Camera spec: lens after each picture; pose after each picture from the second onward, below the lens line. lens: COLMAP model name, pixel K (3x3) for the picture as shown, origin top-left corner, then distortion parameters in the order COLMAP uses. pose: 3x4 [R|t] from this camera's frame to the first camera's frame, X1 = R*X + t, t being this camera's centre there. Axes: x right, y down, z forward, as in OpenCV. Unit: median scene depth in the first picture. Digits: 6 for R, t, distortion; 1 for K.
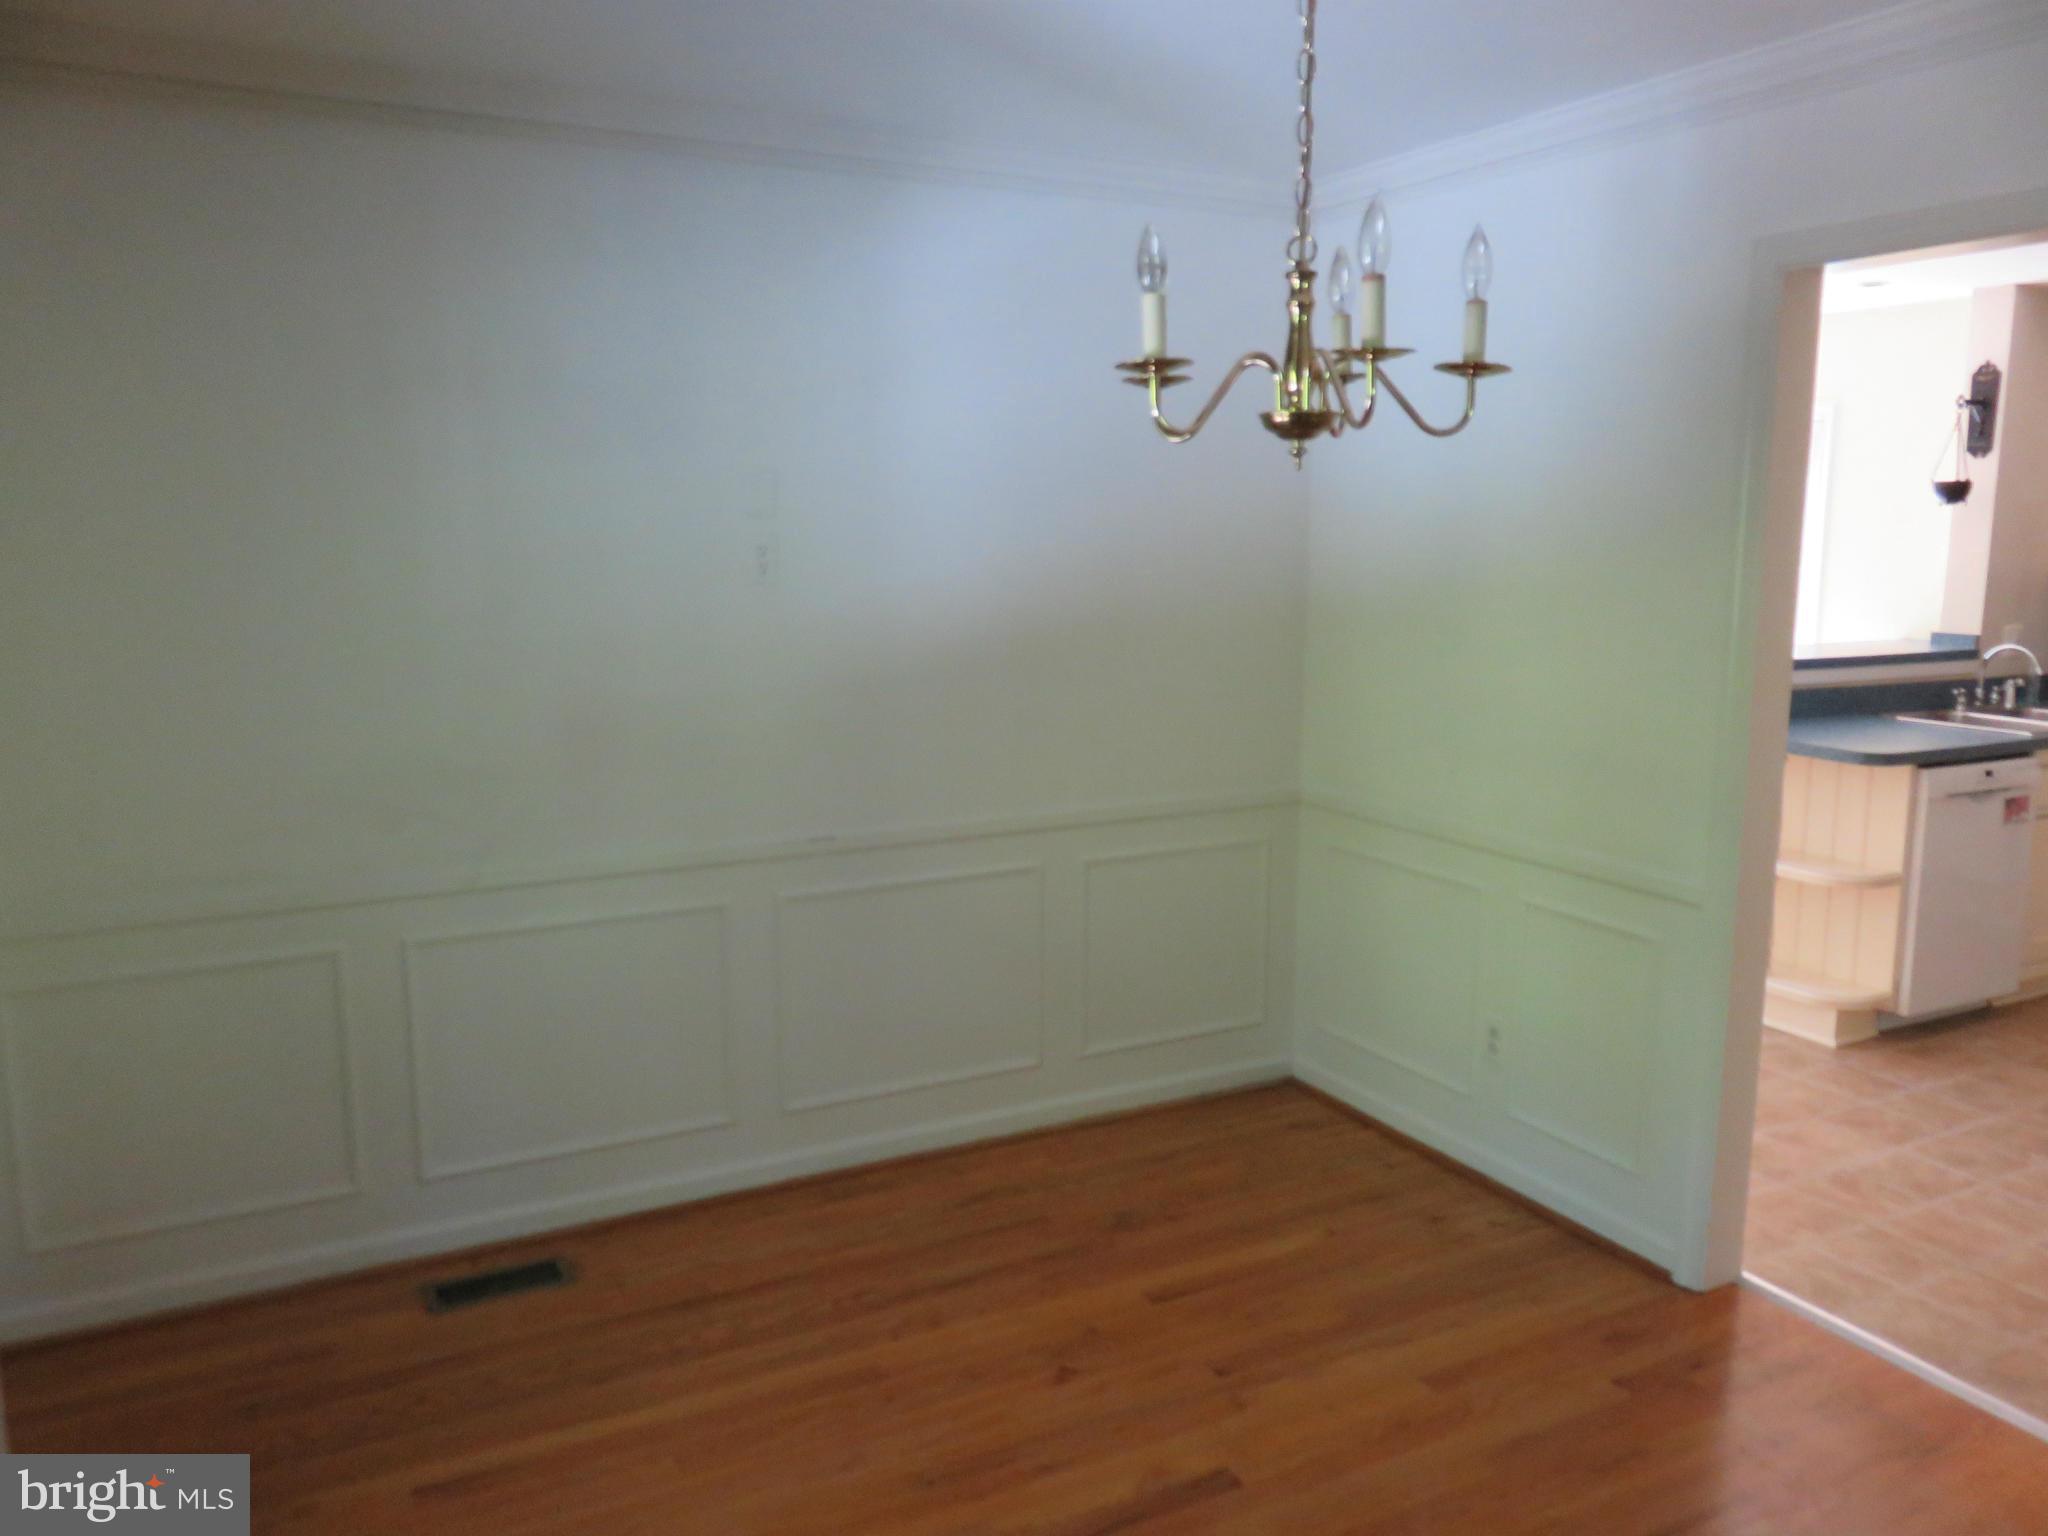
lens RADIAL K [[1520.4, 0, 1026.6], [0, 1520.4, 774.7], [0, 0, 1]] dist [-0.012409, 0.005295]
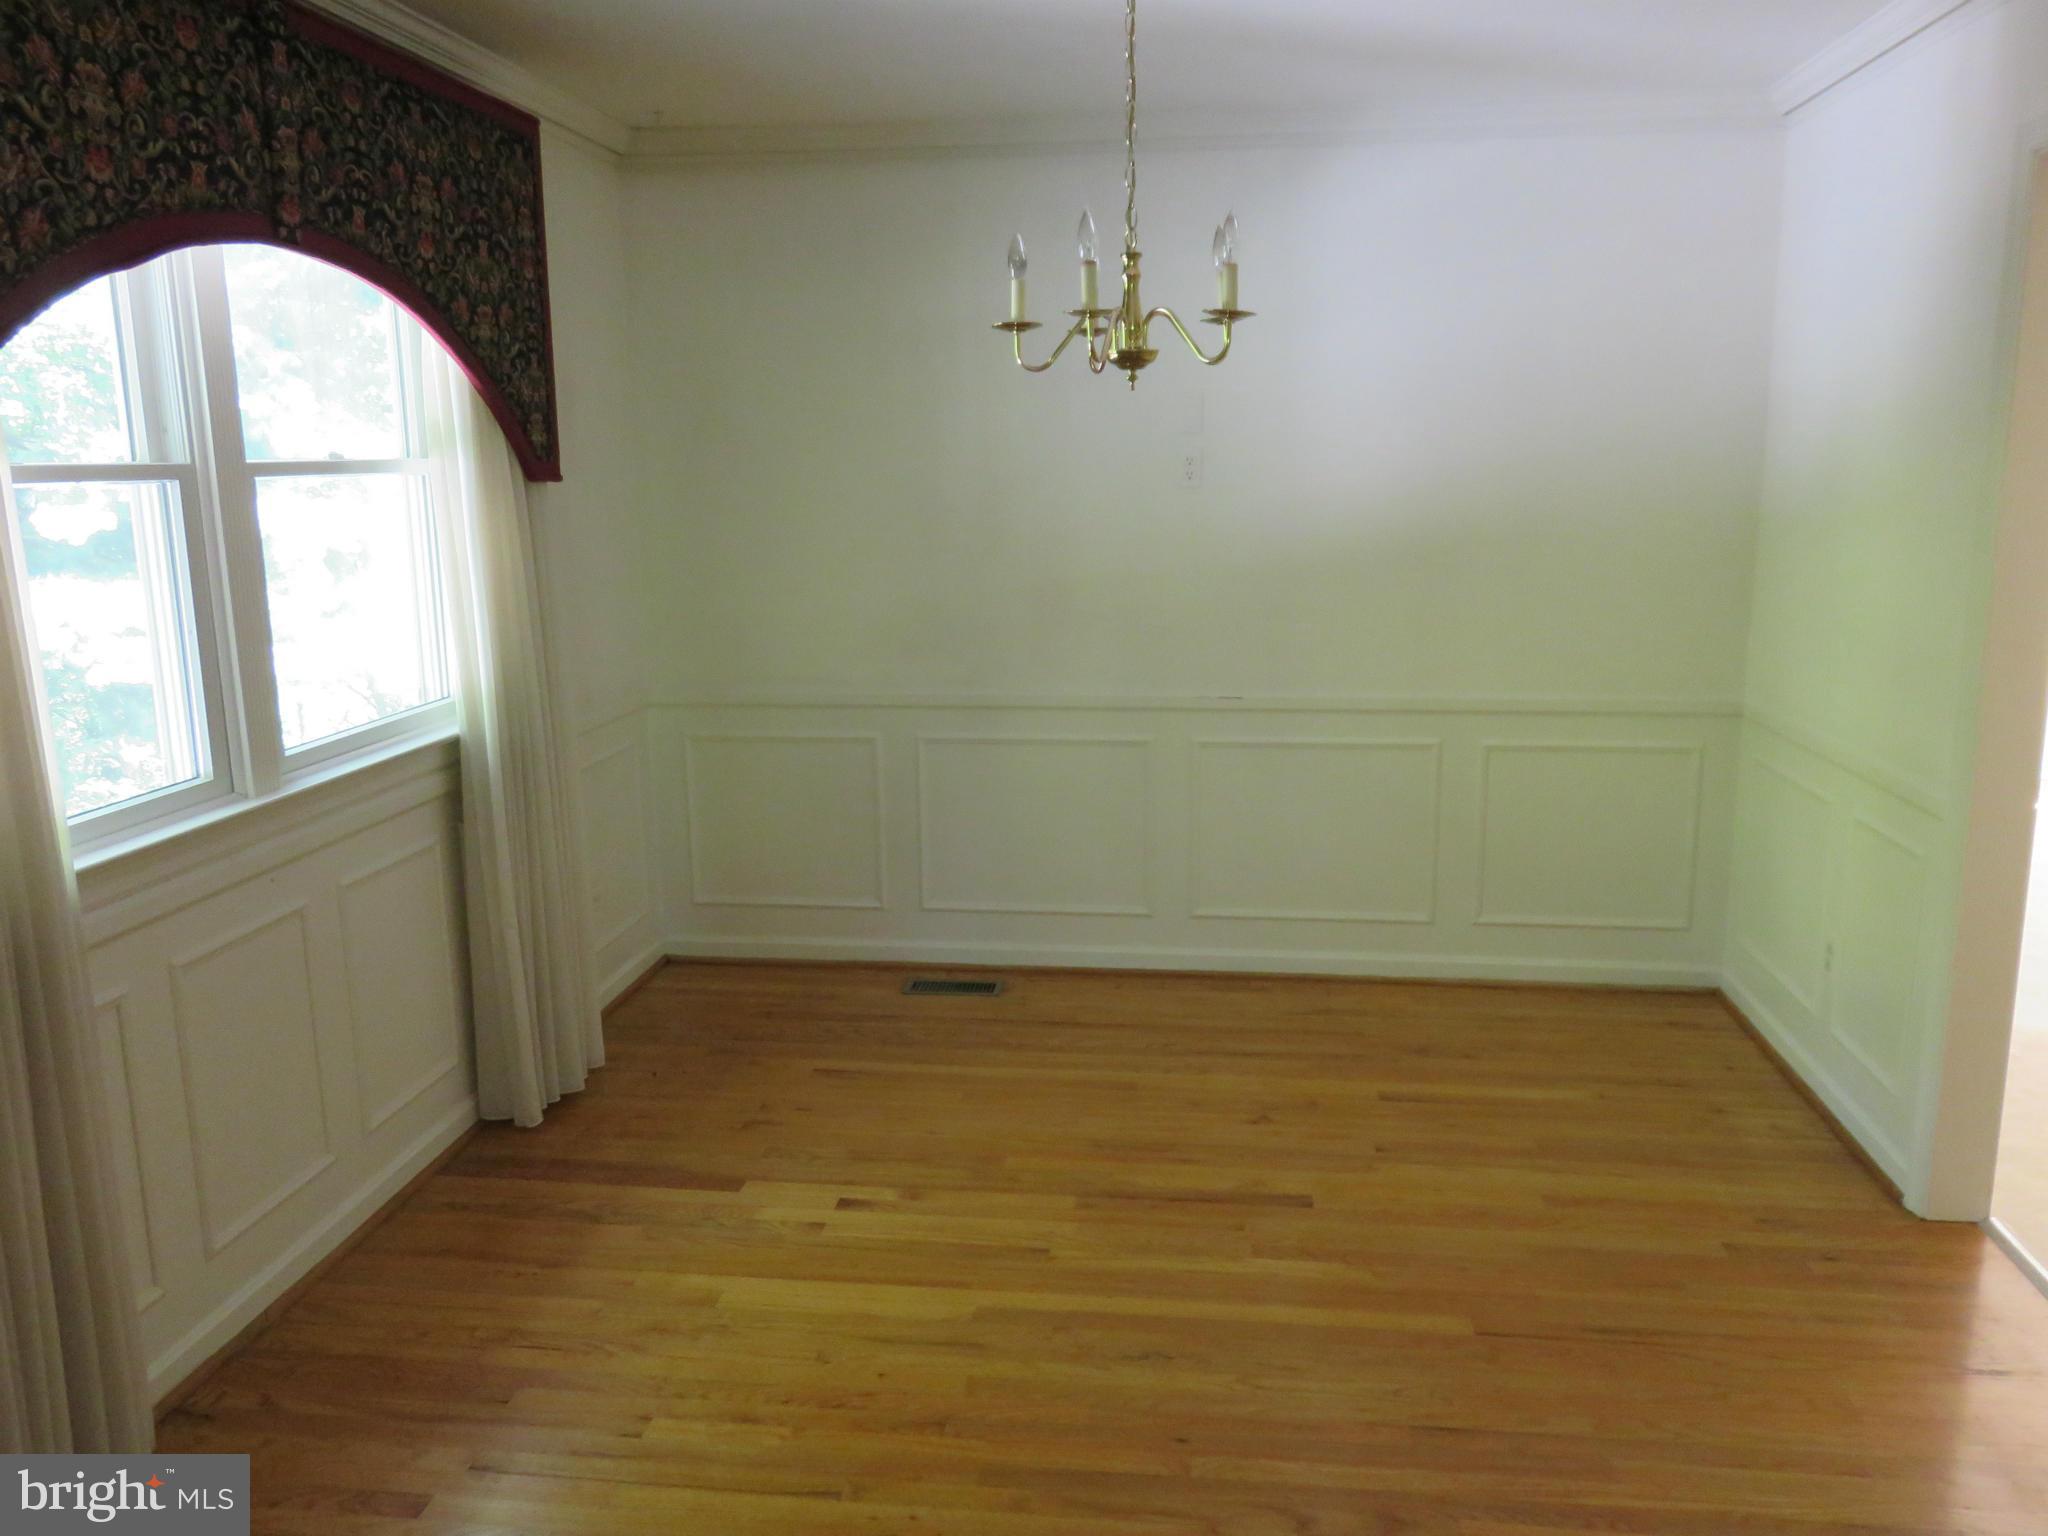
lens RADIAL K [[1520.4, 0, 1003.4], [0, 1520.4, 767.0], [0, 0, 1]] dist [-0.012409, 0.005295]
pose [[0.821650, 0.107874, -0.559691, 0.470282], [-0.084178, 0.994126, 0.068029, 0.034647], [0.563742, -0.008782, 0.825904, -0.137531]]
